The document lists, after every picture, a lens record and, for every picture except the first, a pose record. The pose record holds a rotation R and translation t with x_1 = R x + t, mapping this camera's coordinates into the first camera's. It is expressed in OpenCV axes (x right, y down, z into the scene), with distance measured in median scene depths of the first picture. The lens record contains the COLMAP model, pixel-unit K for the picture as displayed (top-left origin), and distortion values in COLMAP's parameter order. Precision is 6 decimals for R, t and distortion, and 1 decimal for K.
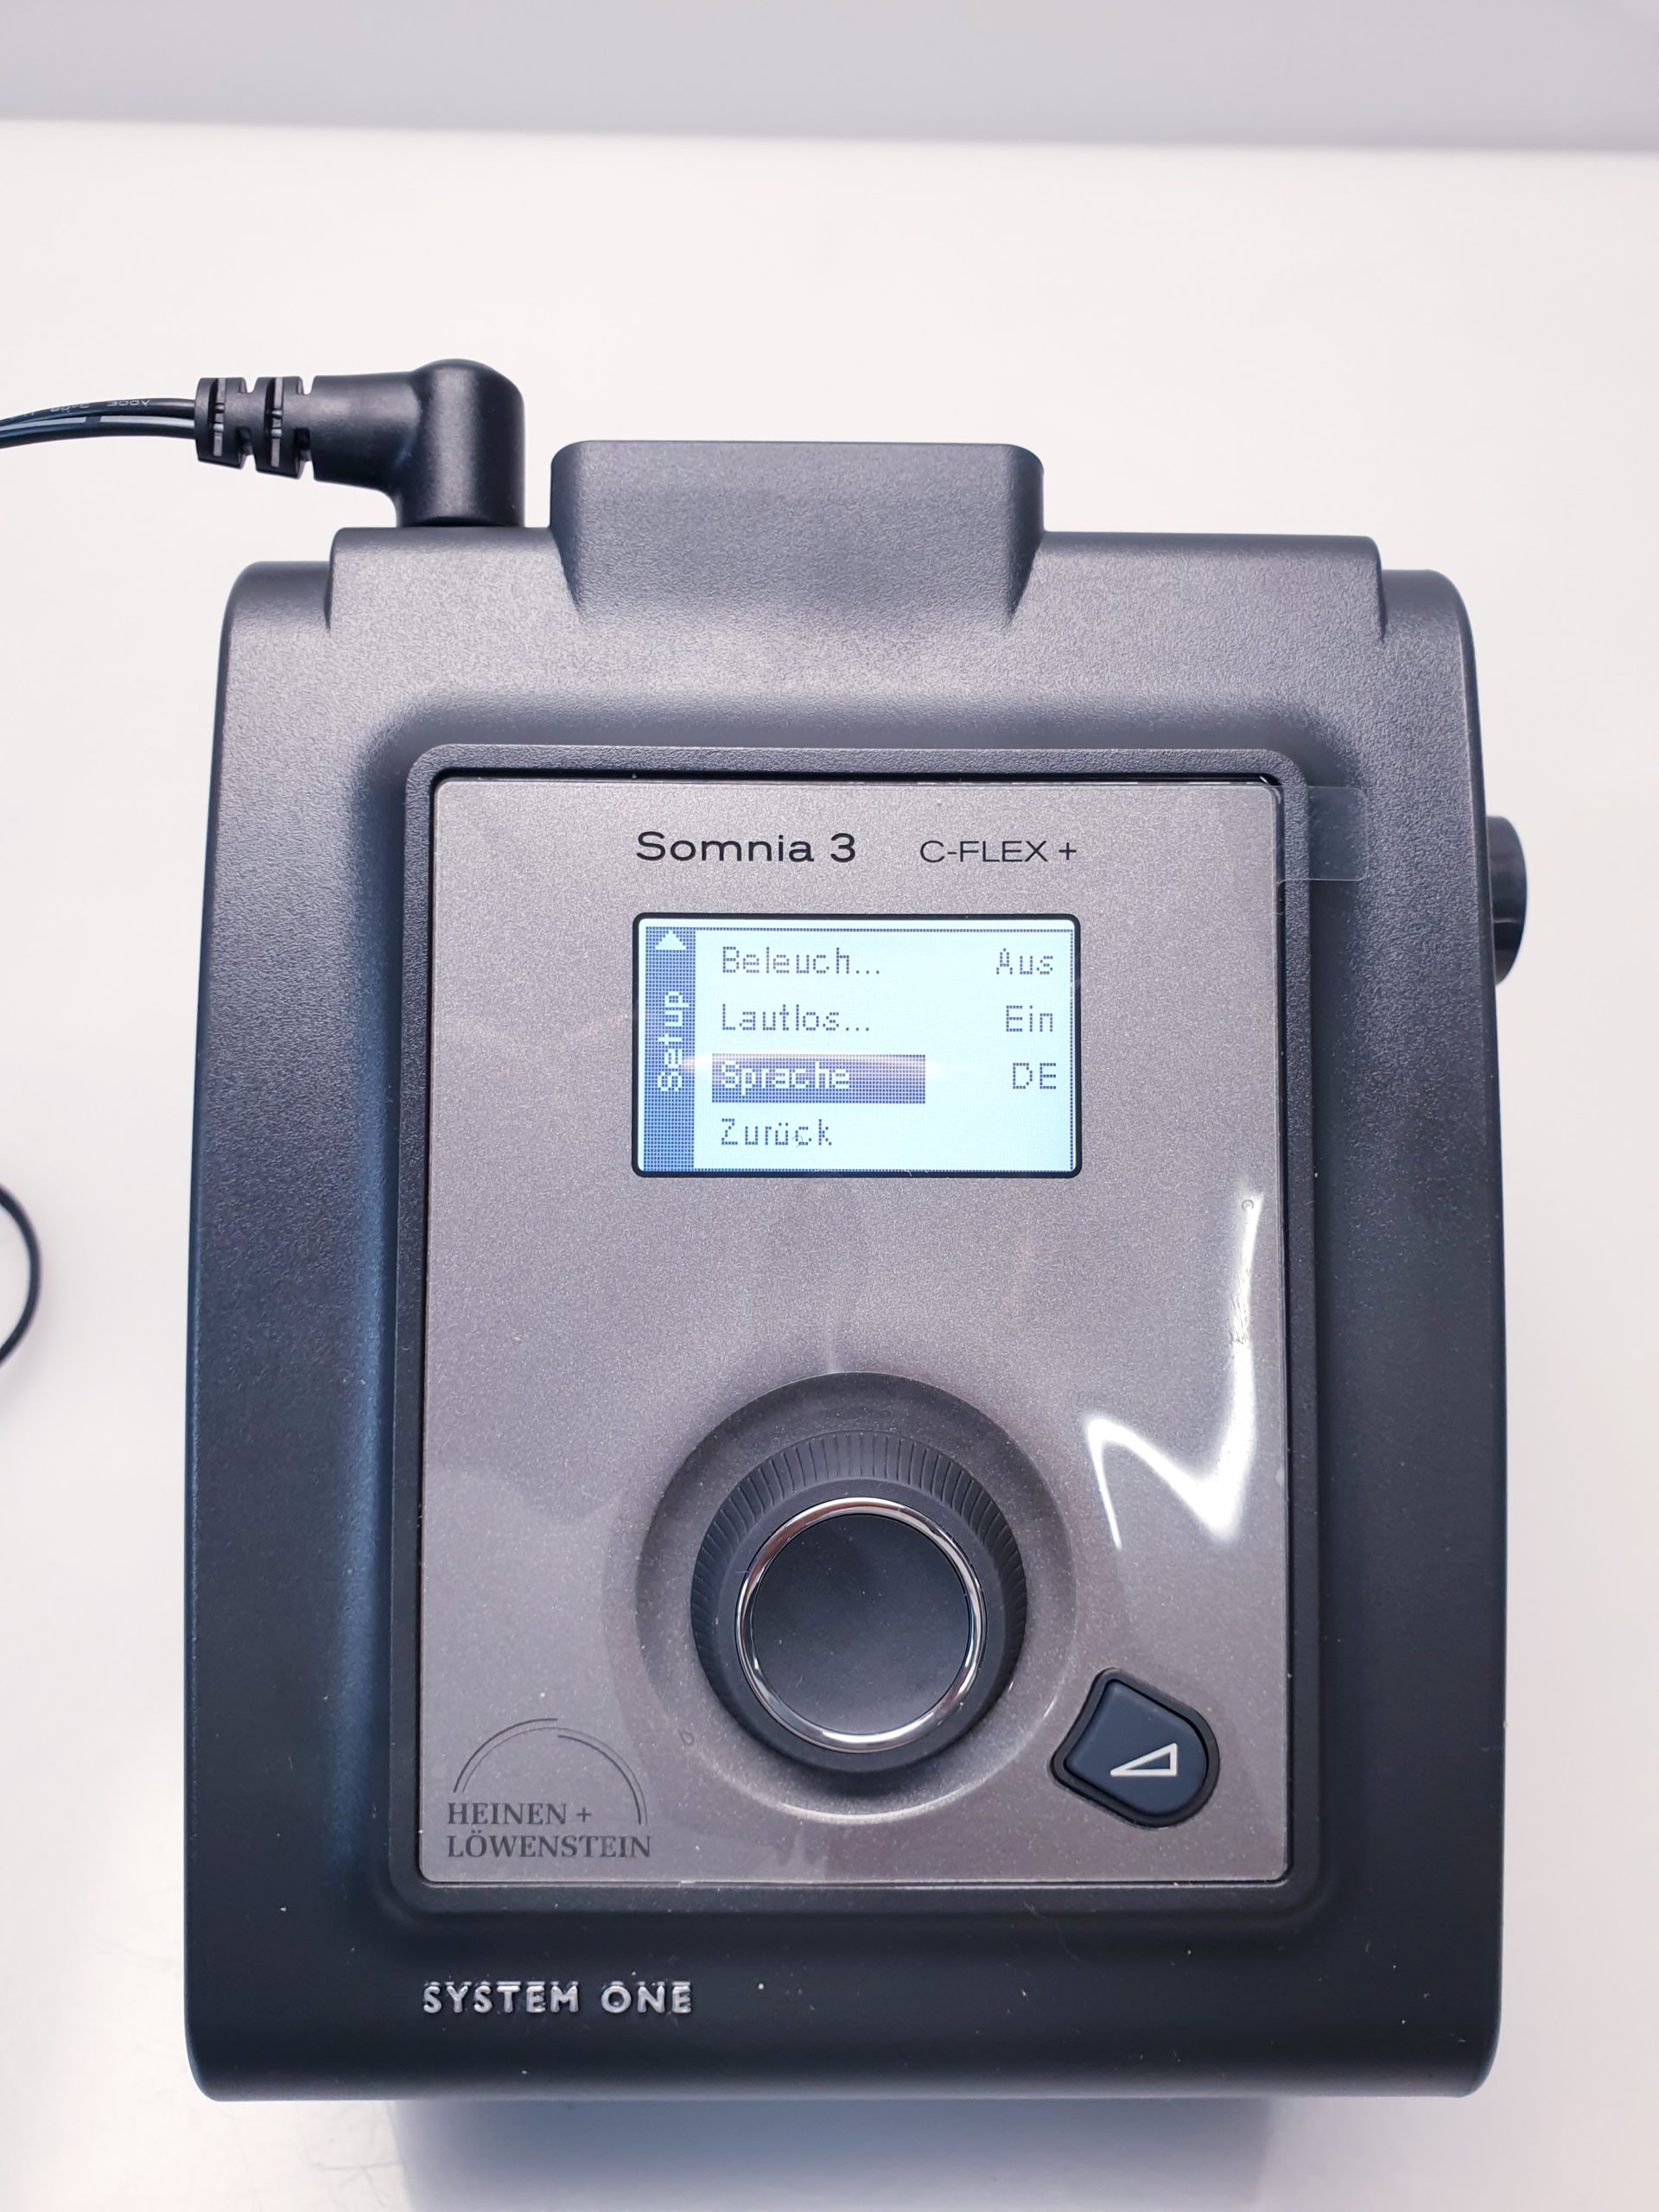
lens RADIAL K [[1671.9, 0, 829.5], [0, 1671.9, 1106.0], [0, 0, 1]] dist [-0.005599, -0.050987]
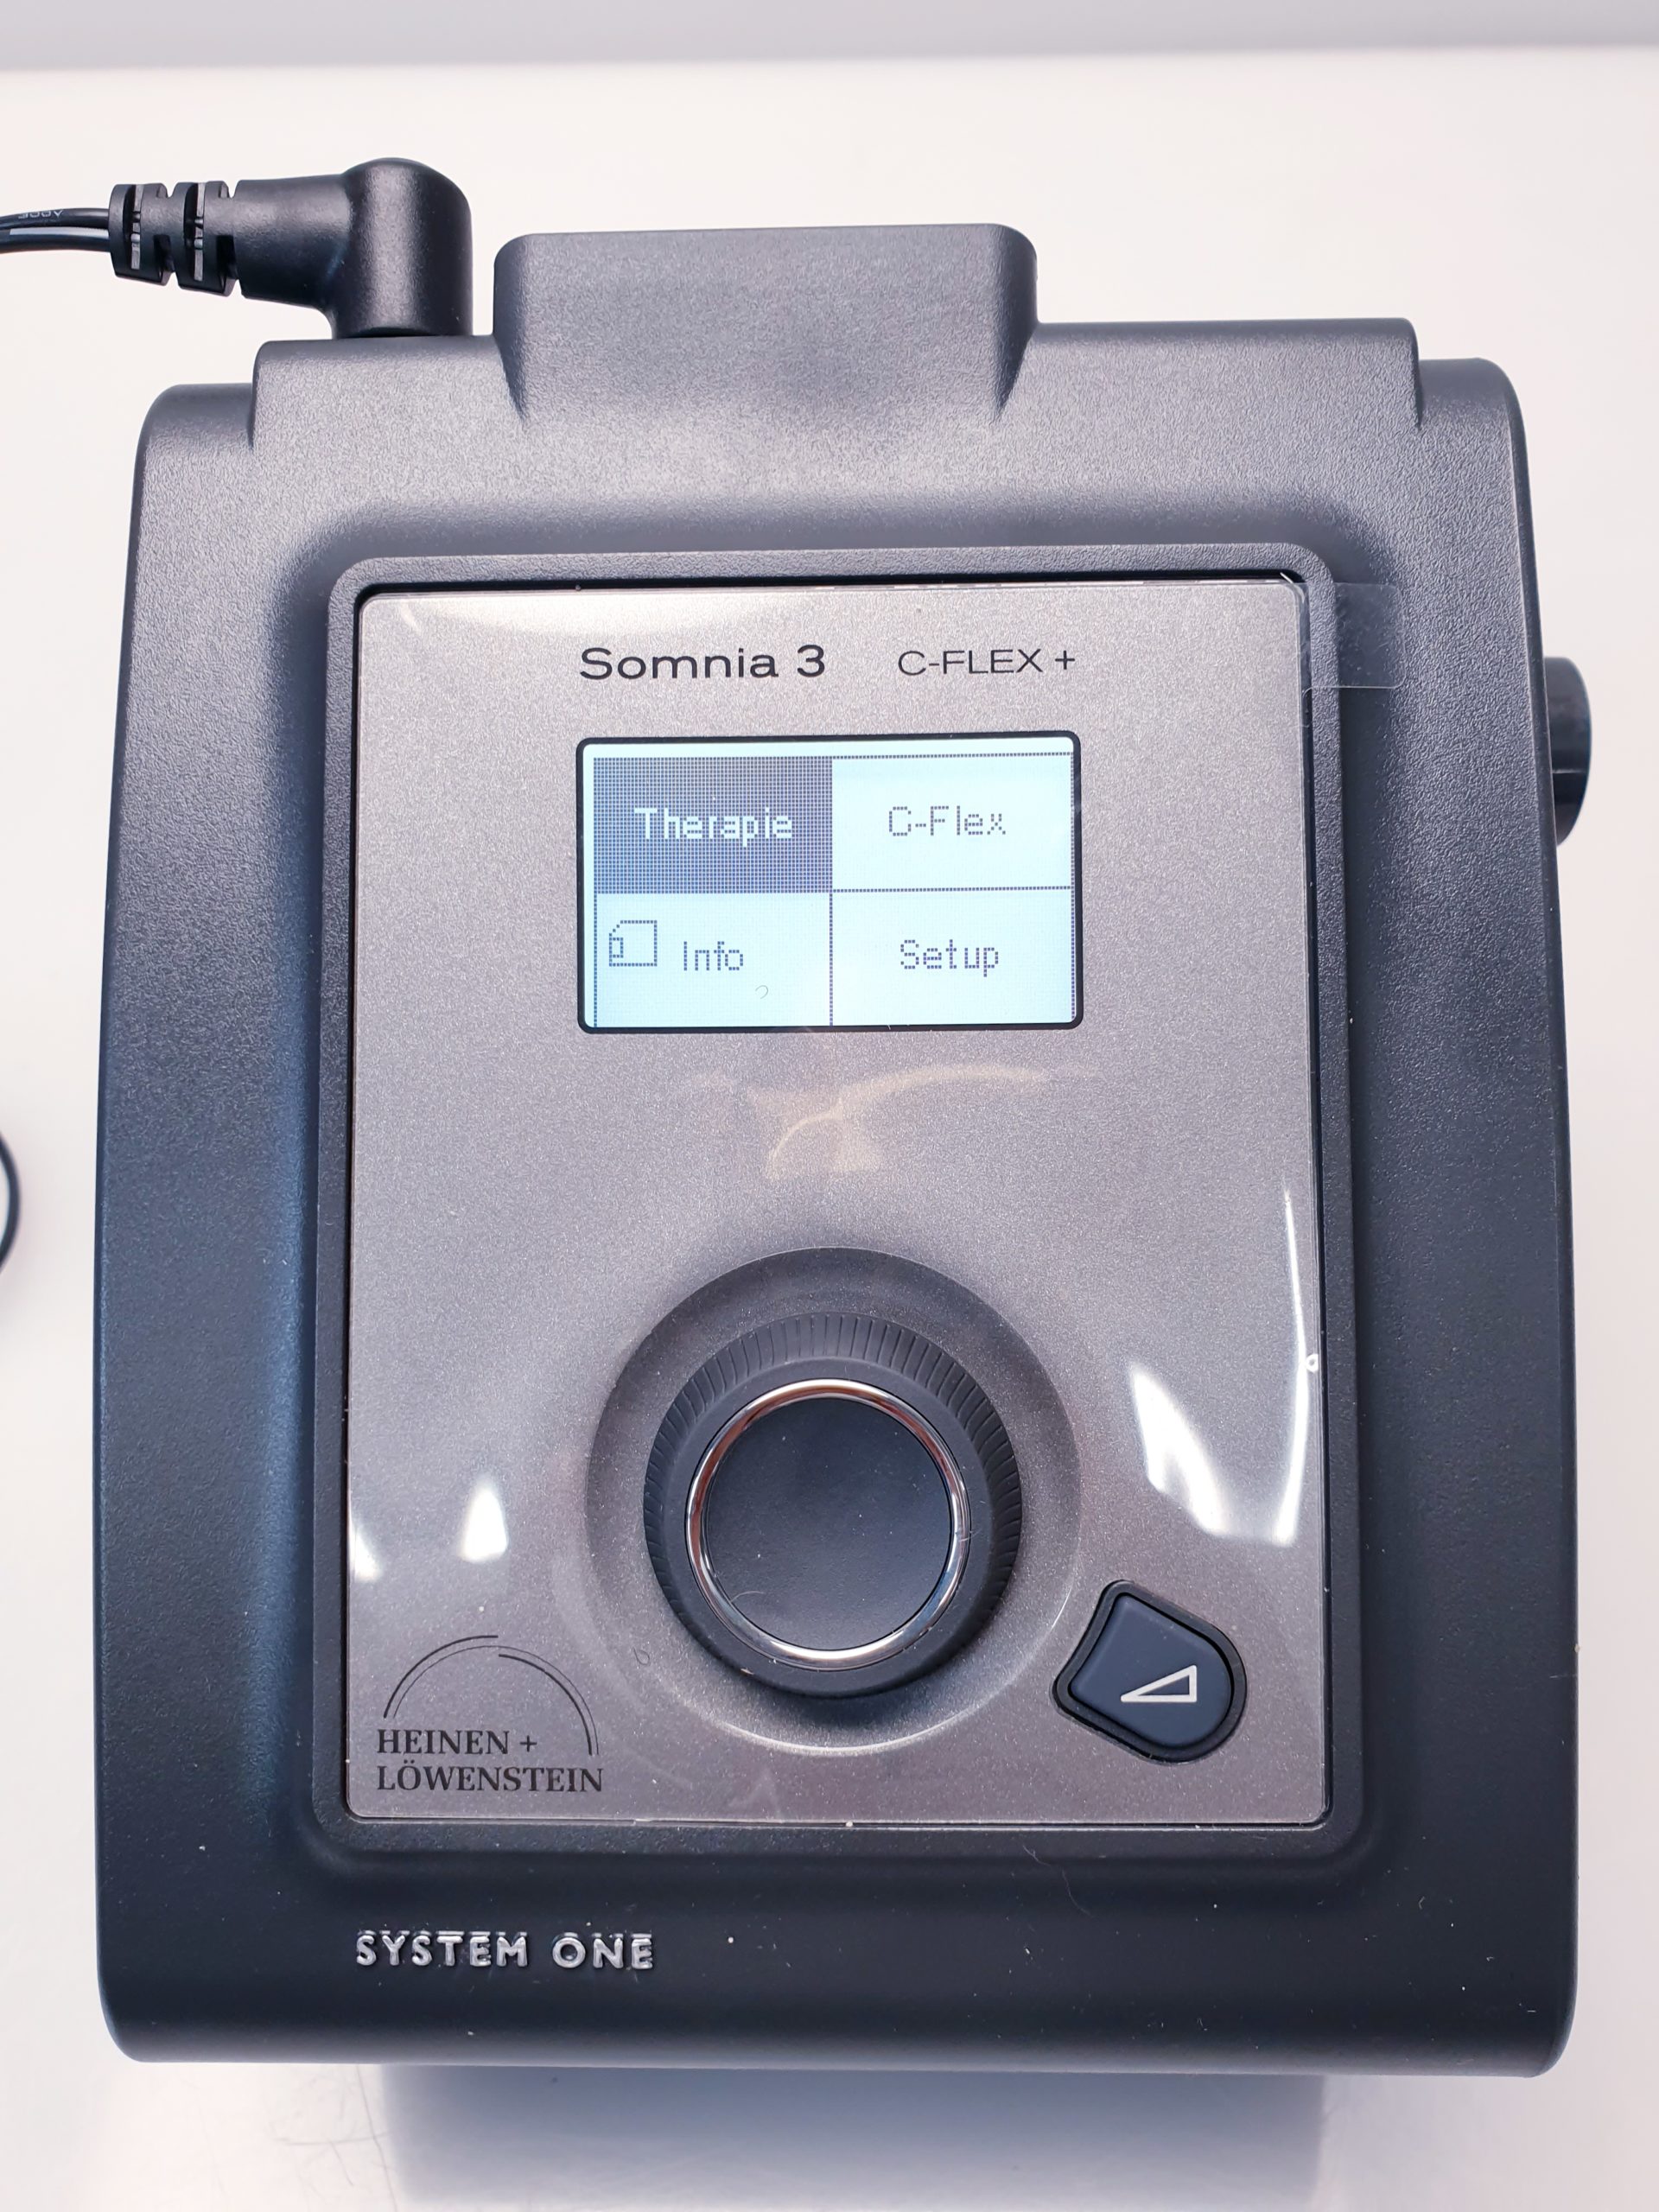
lens RADIAL K [[1650.5, 0, 829.5], [0, 1650.5, 1106.0], [0, 0, 1]] dist [-0.032389, -0.005041]
pose [[0.999055, -0.010273, -0.042243, 0.053072], [0.010027, 0.999932, -0.006035, 0.088521], [0.042302, 0.005606, 0.999089, 0.124156]]
